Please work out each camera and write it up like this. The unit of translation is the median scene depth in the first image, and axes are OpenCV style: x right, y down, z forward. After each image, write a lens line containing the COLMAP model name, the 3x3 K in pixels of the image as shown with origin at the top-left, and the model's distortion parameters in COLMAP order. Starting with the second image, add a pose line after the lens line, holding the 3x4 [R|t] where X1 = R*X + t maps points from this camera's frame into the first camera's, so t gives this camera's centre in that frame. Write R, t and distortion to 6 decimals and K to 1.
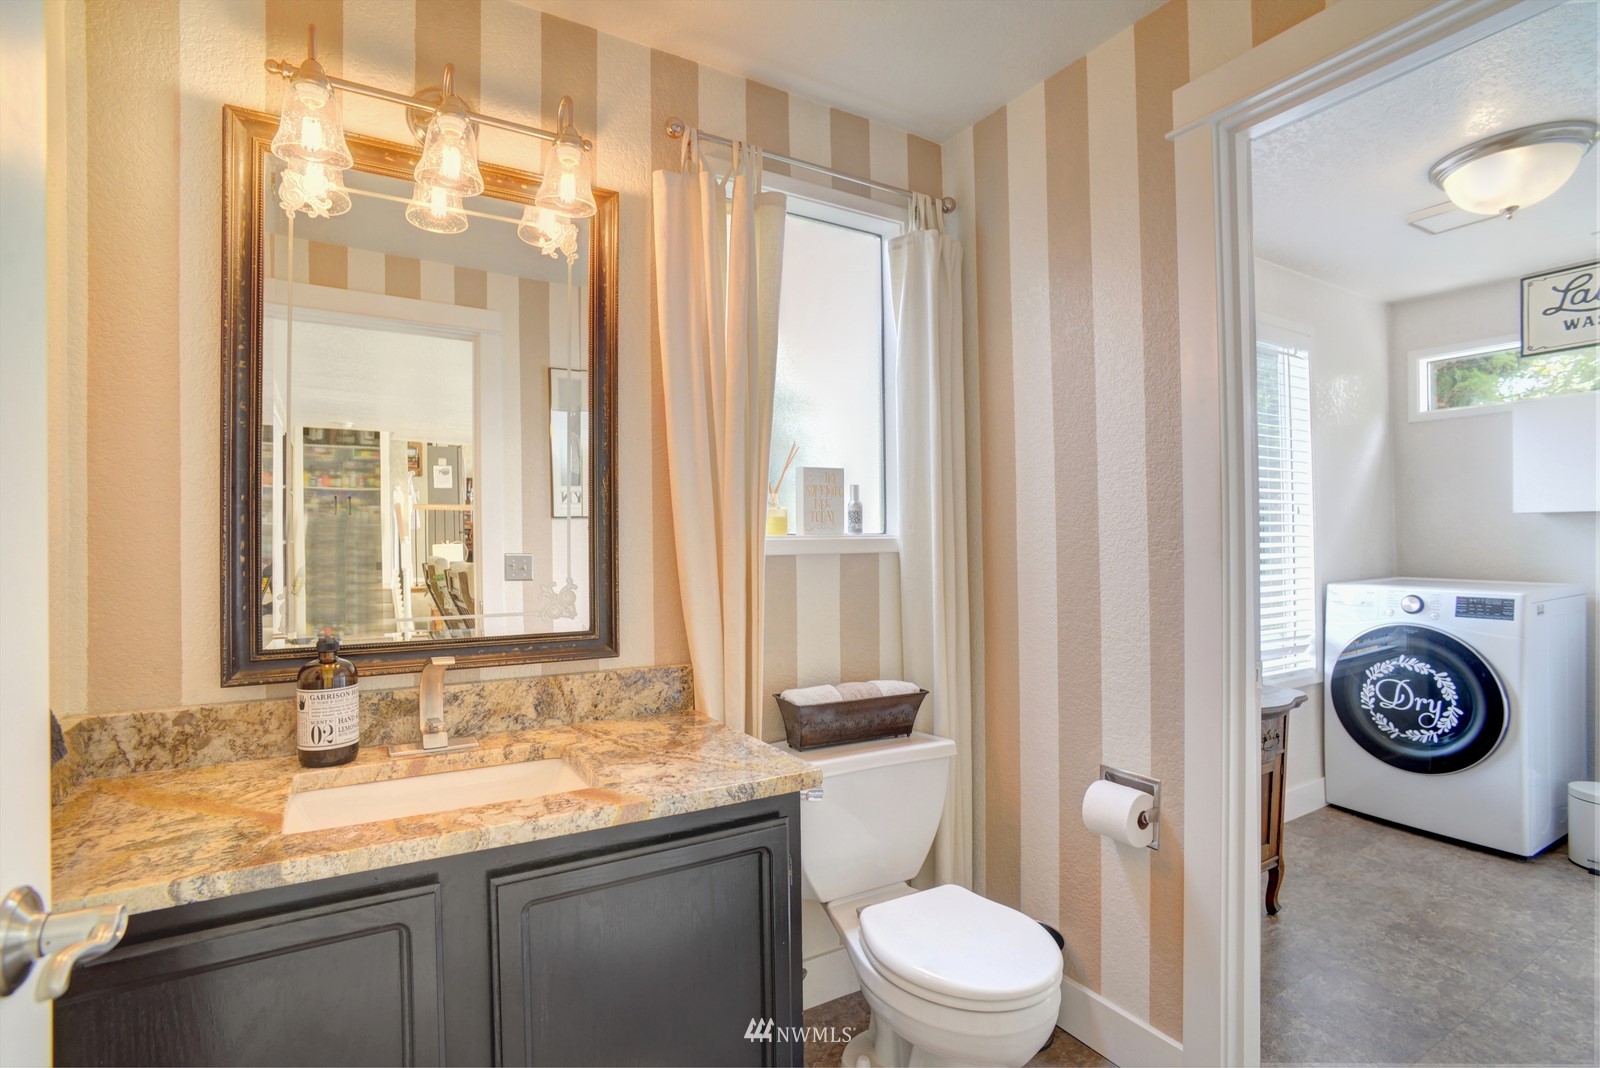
lens RADIAL K [[774.5, 0, 808.5], [0, 774.5, 534.2], [0, 0, 1]] dist [-0.057245, 0.028009]
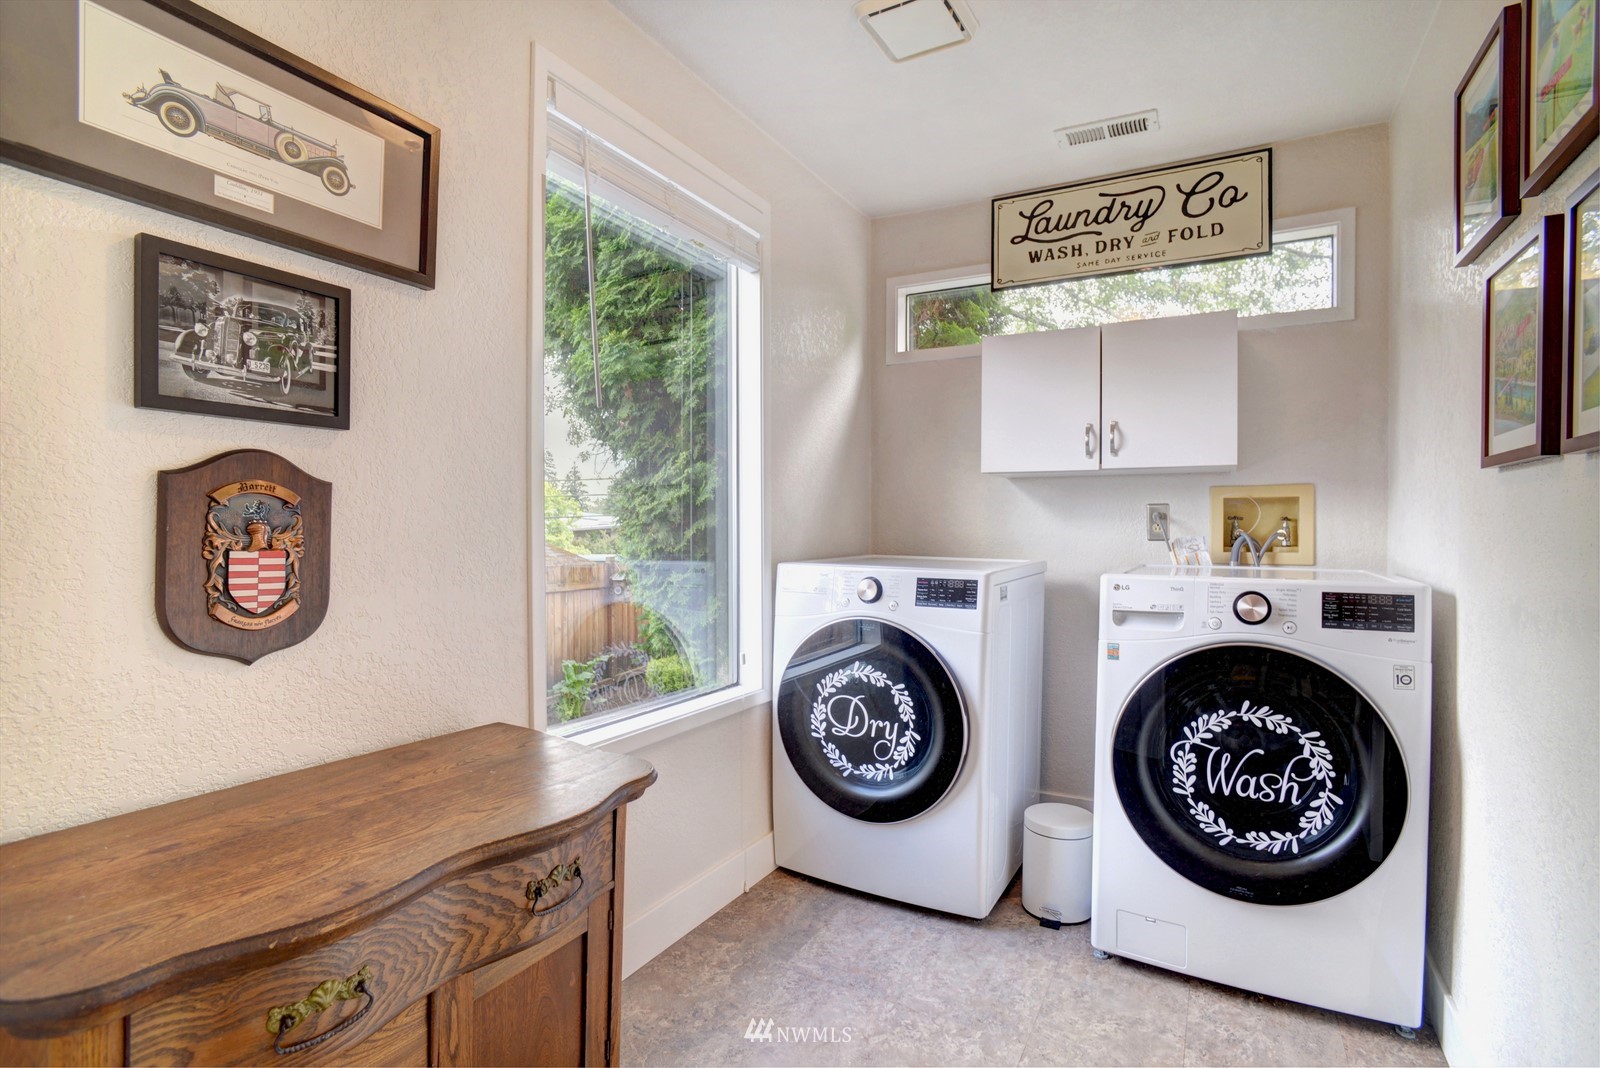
lens RADIAL K [[774.5, 0, 808.5], [0, 774.5, 534.2], [0, 0, 1]] dist [-0.057245, 0.028009]
pose [[0.869450, 0.006830, 0.493973, 0.387901], [-0.013488, 0.999860, 0.009916, 0.033353], [-0.493837, -0.015284, 0.869420, 0.391262]]
